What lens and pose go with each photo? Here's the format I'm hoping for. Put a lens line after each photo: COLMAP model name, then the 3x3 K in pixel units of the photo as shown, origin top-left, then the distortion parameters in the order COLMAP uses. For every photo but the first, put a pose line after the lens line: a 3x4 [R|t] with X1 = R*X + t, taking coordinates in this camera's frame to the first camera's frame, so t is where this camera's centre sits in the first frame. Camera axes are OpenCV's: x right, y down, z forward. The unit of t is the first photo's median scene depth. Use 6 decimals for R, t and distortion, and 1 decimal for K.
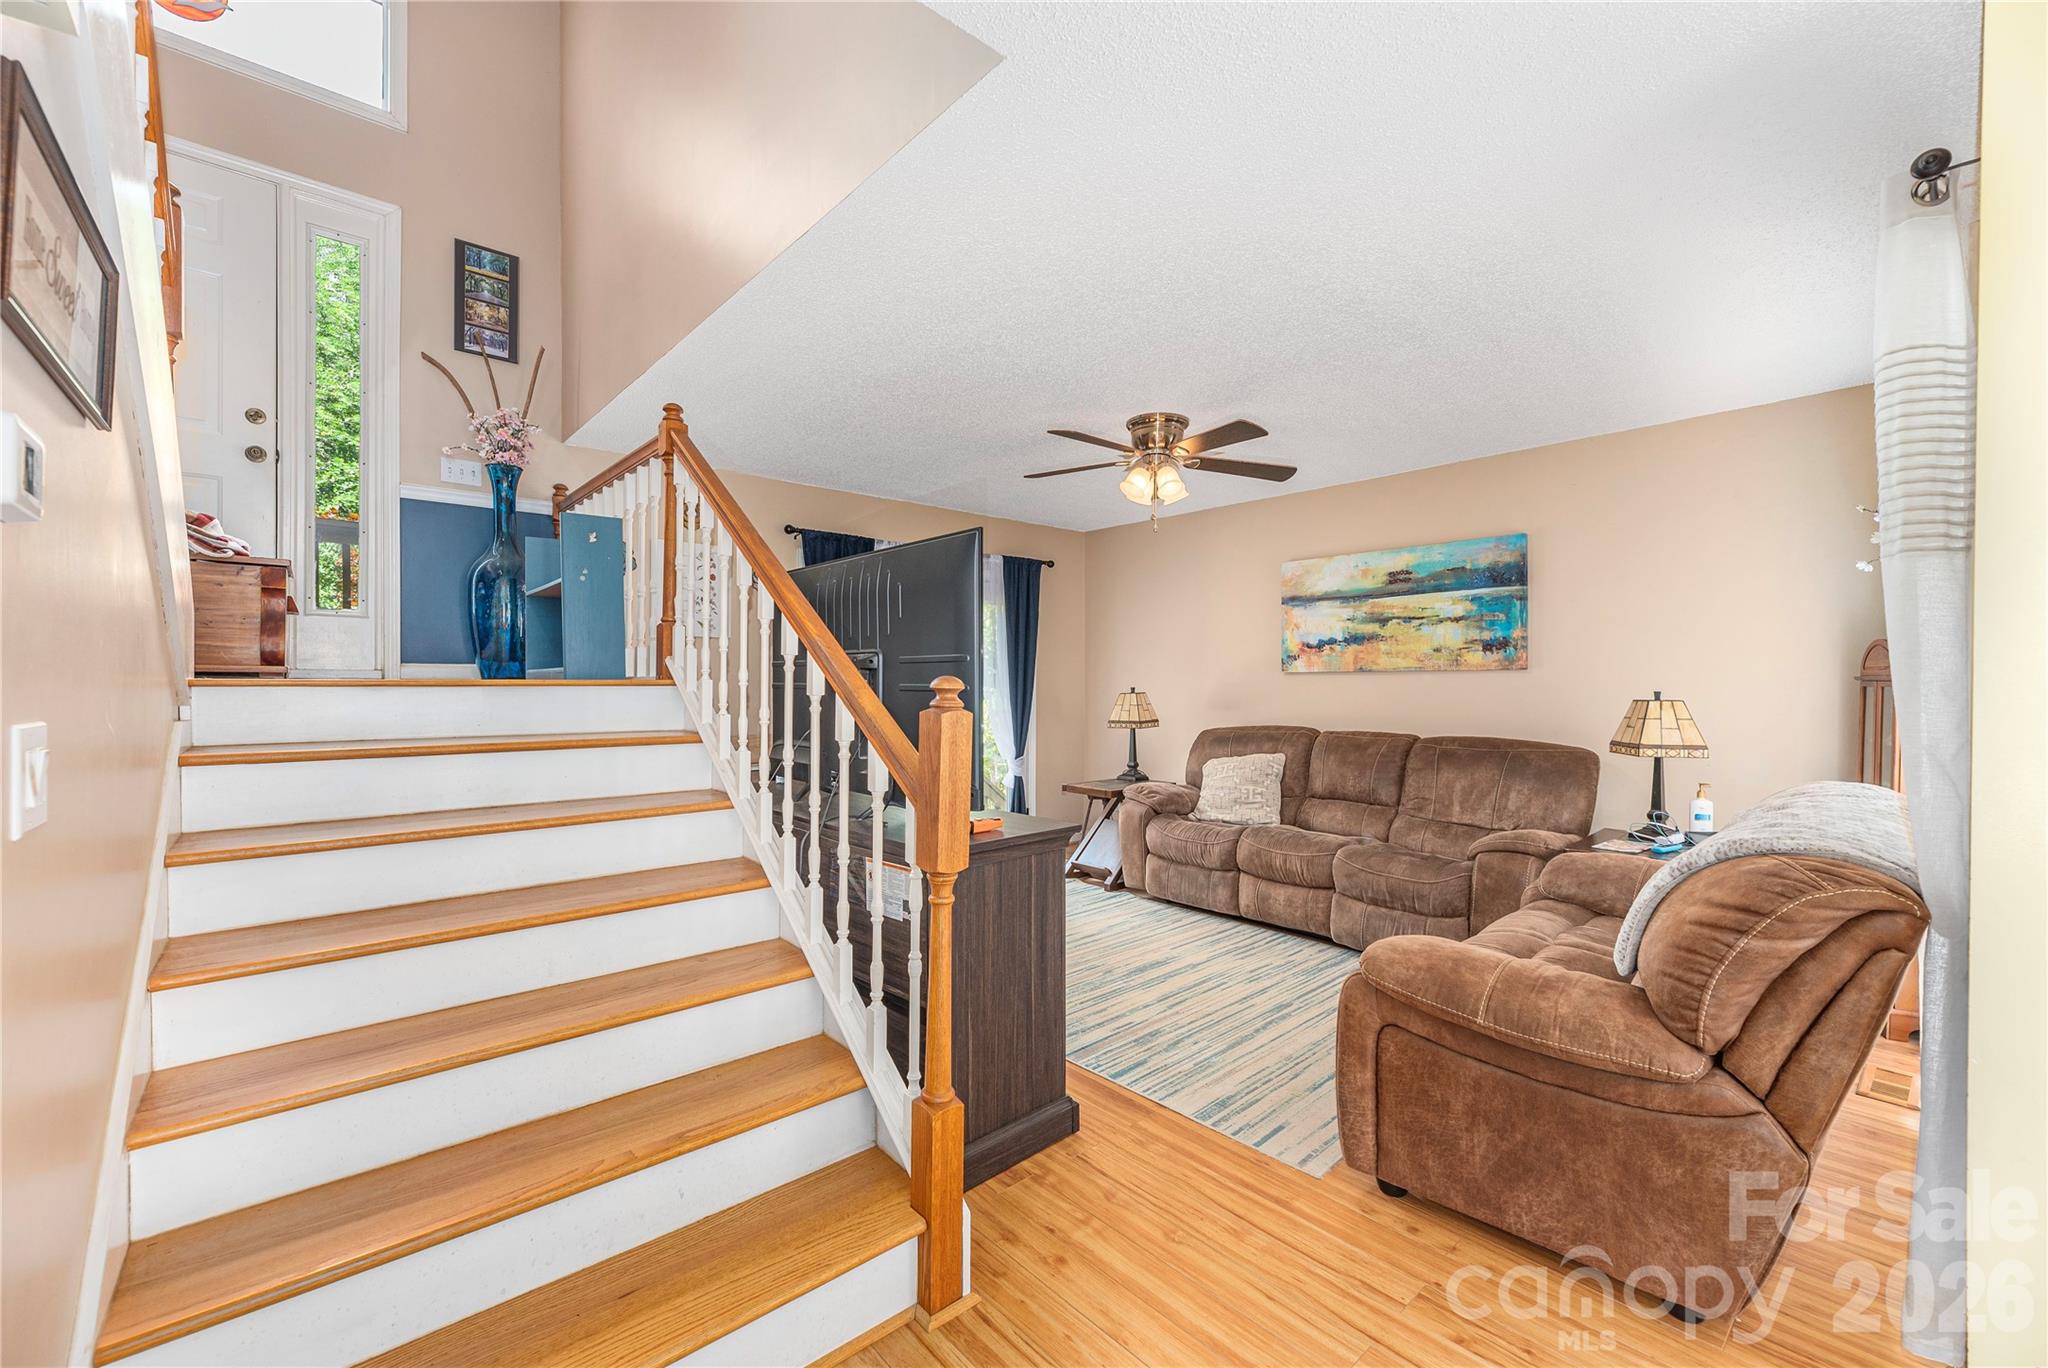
lens RADIAL K [[825.5, 0, 1014.5], [0, 825.5, 683.8], [0, 0, 1]] dist [0.000033, 0.000038]
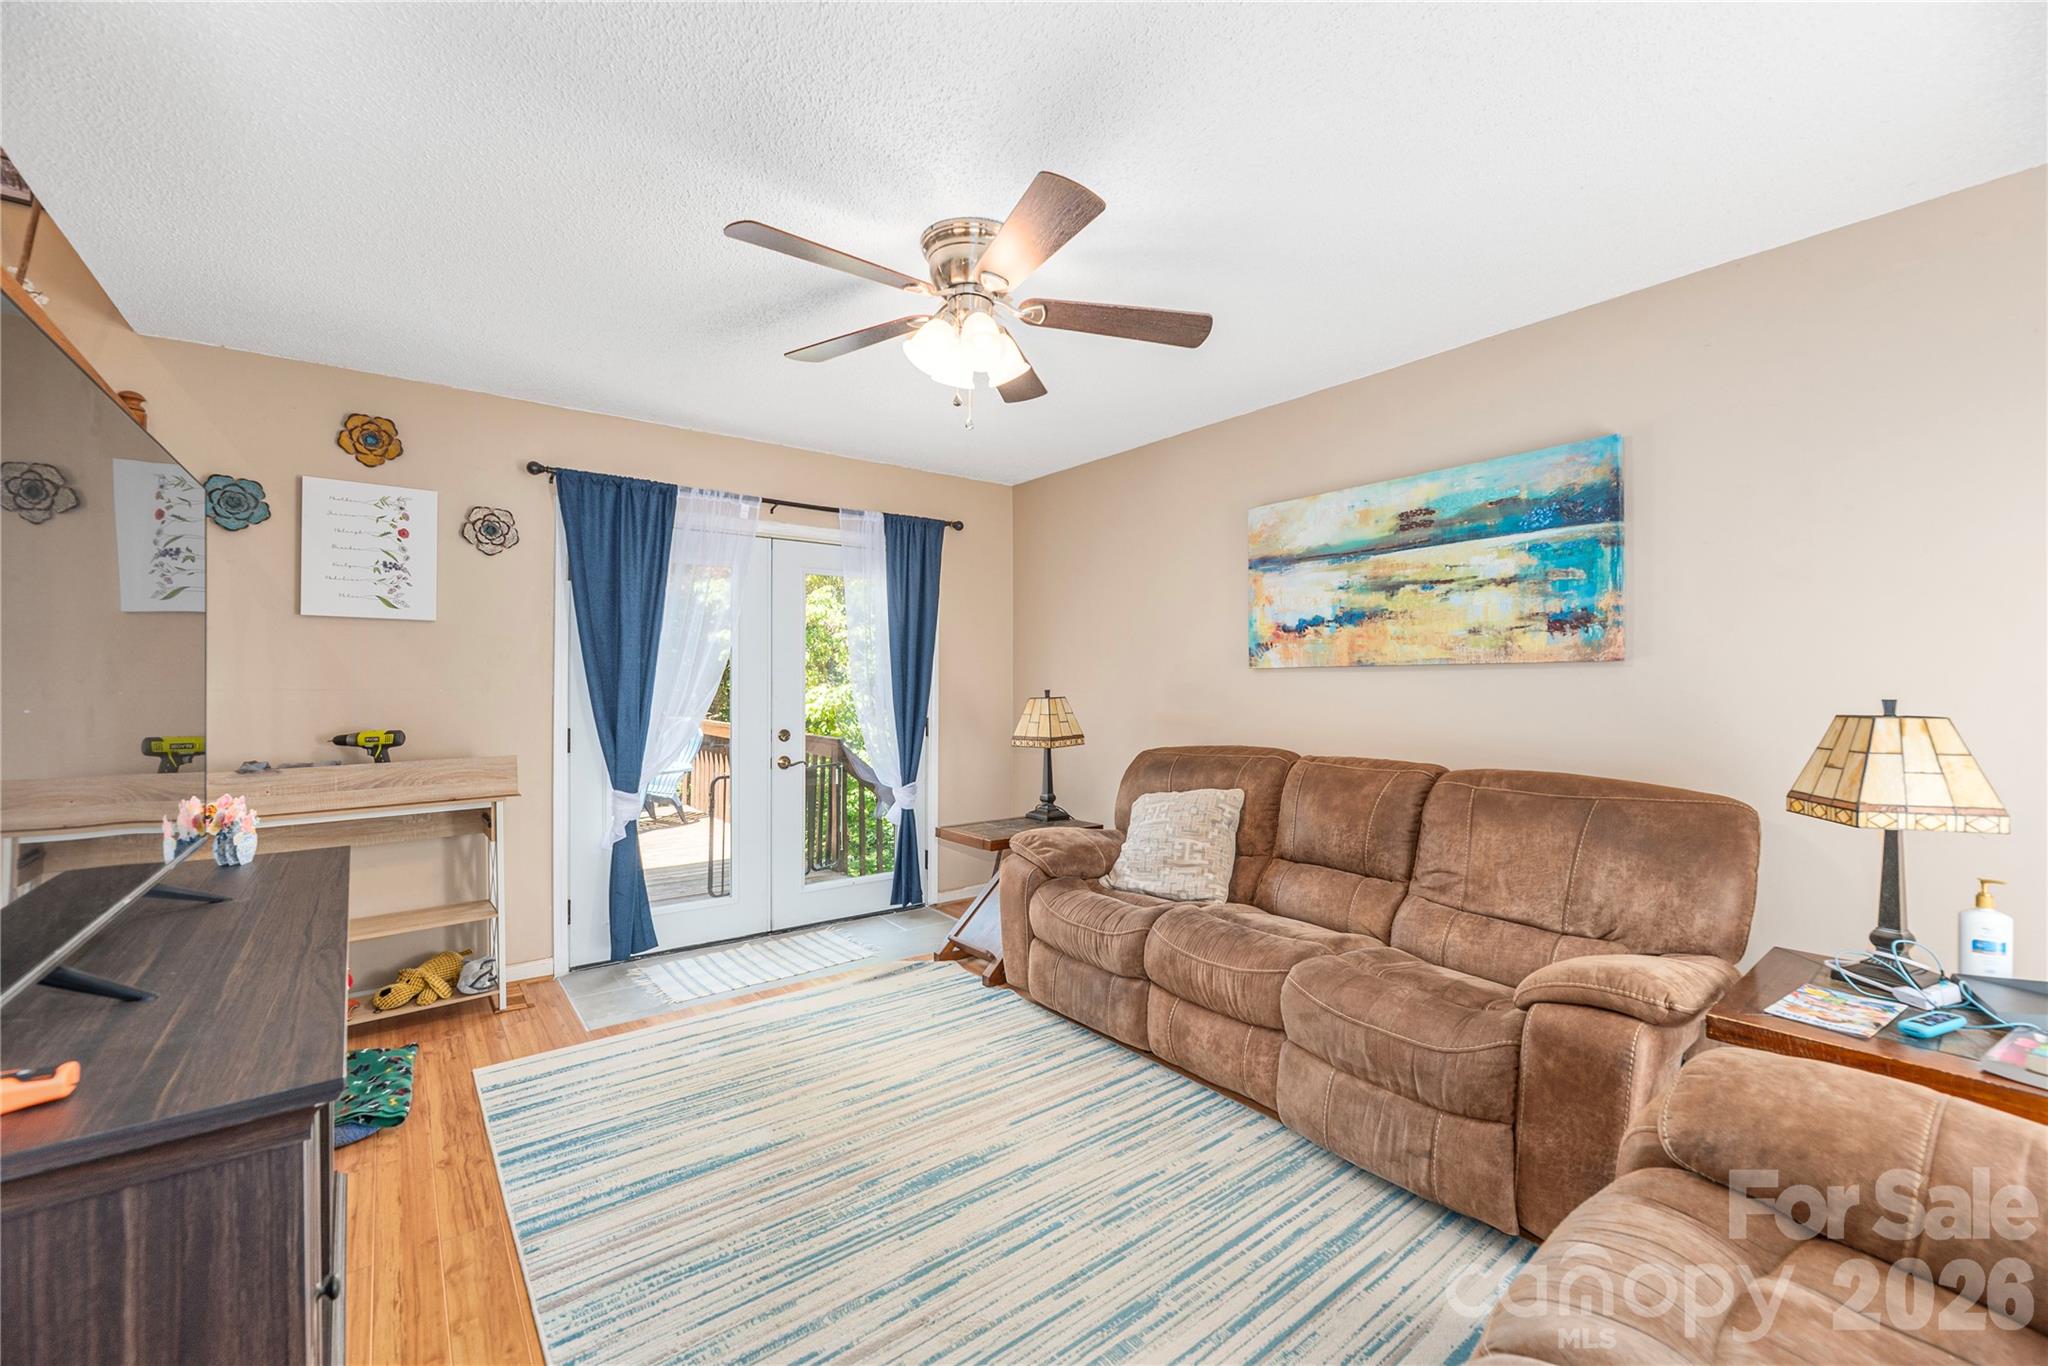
lens RADIAL K [[830.6, 0, 1019.7], [0, 830.6, 678.8], [0, 0, 1]] dist [-0.002739, -0.000028]
pose [[0.997668, -0.001195, -0.068239, 0.207444], [0.000688, 0.999972, -0.007458, 0.000064], [0.068246, 0.007394, 0.997641, 0.341618]]
